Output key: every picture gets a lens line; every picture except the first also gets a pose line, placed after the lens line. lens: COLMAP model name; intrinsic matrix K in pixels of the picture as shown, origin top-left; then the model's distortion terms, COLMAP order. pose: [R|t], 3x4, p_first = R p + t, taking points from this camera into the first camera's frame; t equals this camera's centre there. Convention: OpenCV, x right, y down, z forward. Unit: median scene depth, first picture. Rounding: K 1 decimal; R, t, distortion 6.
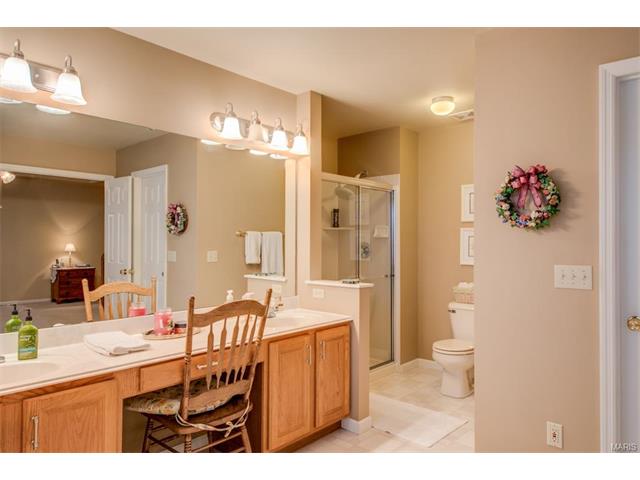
lens RADIAL K [[439.0, 0, 319.2], [0, 439.0, 236.2], [0, 0, 1]] dist [0.063689, 0.002937]
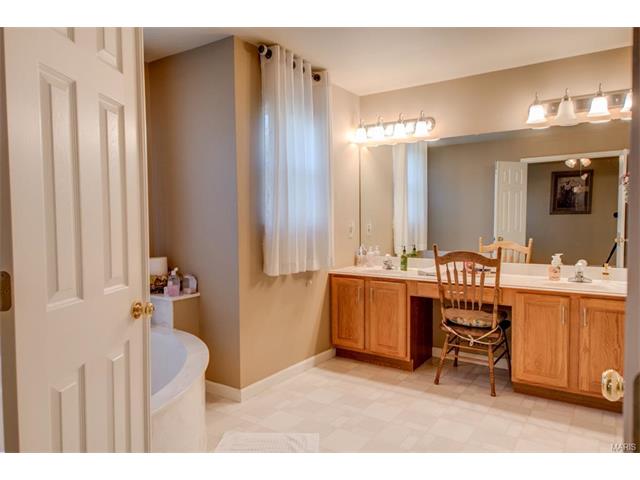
lens RADIAL K [[439.0, 0, 321.6], [0, 439.0, 241.3], [0, 0, 1]] dist [0.063689, 0.002937]
pose [[0.150191, 0.047139, -0.987533, 1.127096], [0.009527, 0.998747, 0.049123, 0.037901], [0.988611, -0.016786, 0.149554, 0.315441]]
